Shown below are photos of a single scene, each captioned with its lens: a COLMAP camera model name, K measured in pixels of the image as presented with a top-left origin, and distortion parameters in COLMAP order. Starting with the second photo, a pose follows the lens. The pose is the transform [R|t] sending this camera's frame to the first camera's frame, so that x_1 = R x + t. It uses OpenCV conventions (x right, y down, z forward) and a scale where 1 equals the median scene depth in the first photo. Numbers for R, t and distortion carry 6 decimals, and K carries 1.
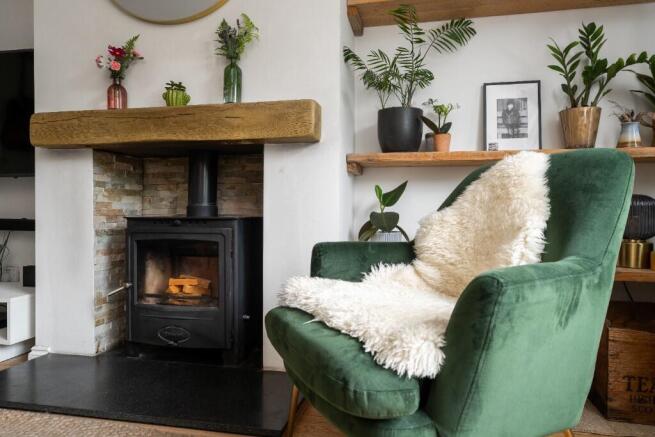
lens RADIAL K [[444.8, 0, 327.5], [0, 444.8, 218.5], [0, 0, 1]] dist [0.004823, 0.001331]
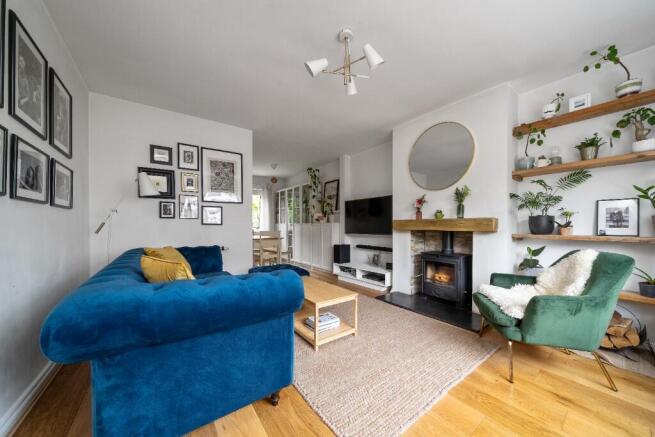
lens RADIAL K [[228.8, 0, 327.3], [0, 228.8, 226.8], [0, 0, 1]] dist [-0.001367, -0.000184]
pose [[0.752678, 0.000041, -0.658388, 0.108575], [-0.004164, 0.999980, -0.004698, -0.174717], [0.658375, 0.006277, 0.752664, -0.647585]]
